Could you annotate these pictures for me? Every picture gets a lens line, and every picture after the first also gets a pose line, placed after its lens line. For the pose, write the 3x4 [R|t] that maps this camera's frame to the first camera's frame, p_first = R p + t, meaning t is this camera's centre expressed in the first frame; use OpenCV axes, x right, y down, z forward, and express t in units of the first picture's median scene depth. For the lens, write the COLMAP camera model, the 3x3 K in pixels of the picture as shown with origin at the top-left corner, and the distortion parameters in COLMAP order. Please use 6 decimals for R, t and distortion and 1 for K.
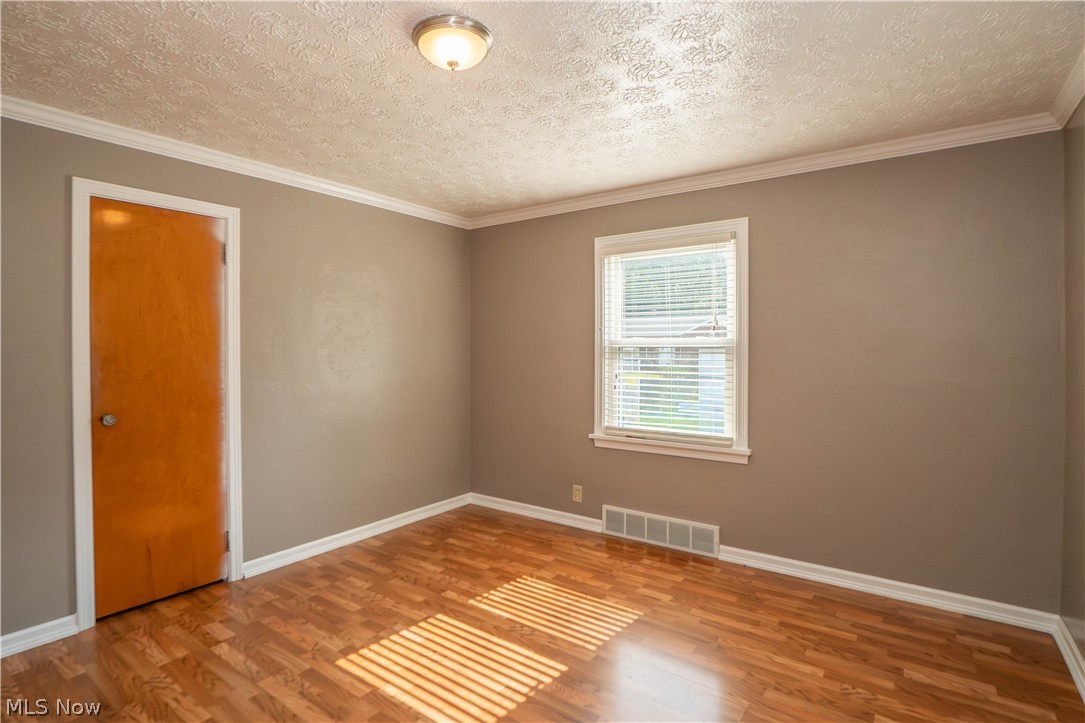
lens RADIAL K [[545.3, 0, 542.4], [0, 545.3, 349.5], [0, 0, 1]] dist [-0.037126, 0.008925]
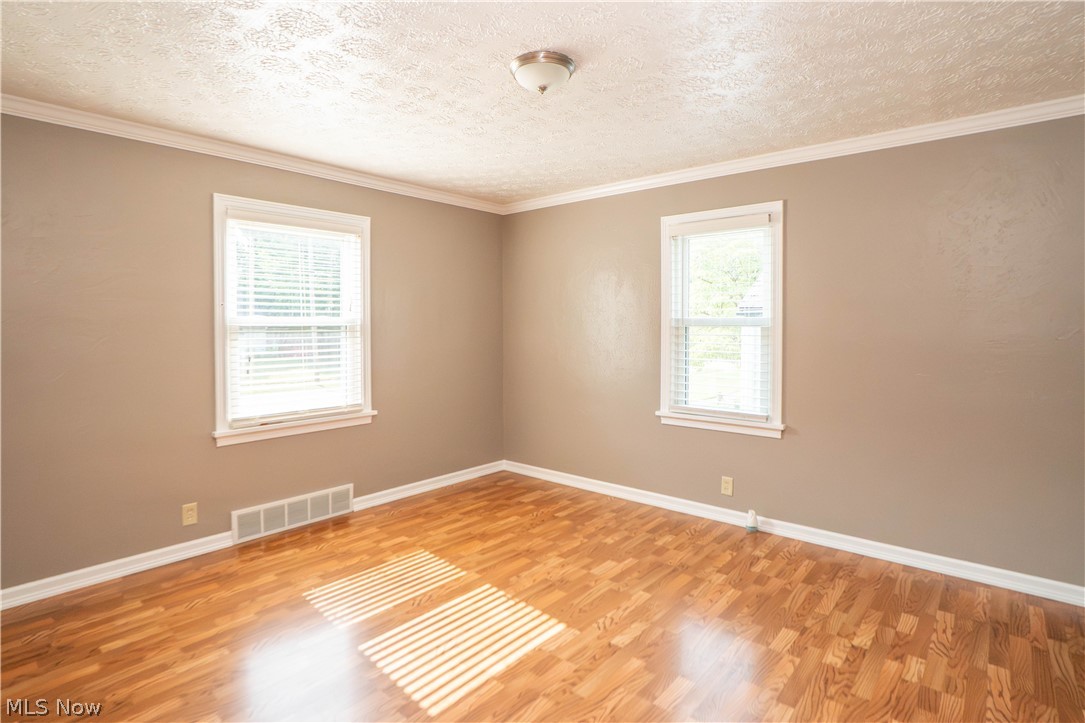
lens RADIAL K [[545.3, 0, 542.4], [0, 545.3, 349.5], [0, 0, 1]] dist [-0.037126, 0.008925]
pose [[0.072175, -0.043794, 0.996430, -0.837357], [0.001880, 0.999040, 0.043773, -0.005116], [-0.997390, -0.001286, 0.072188, 0.561222]]
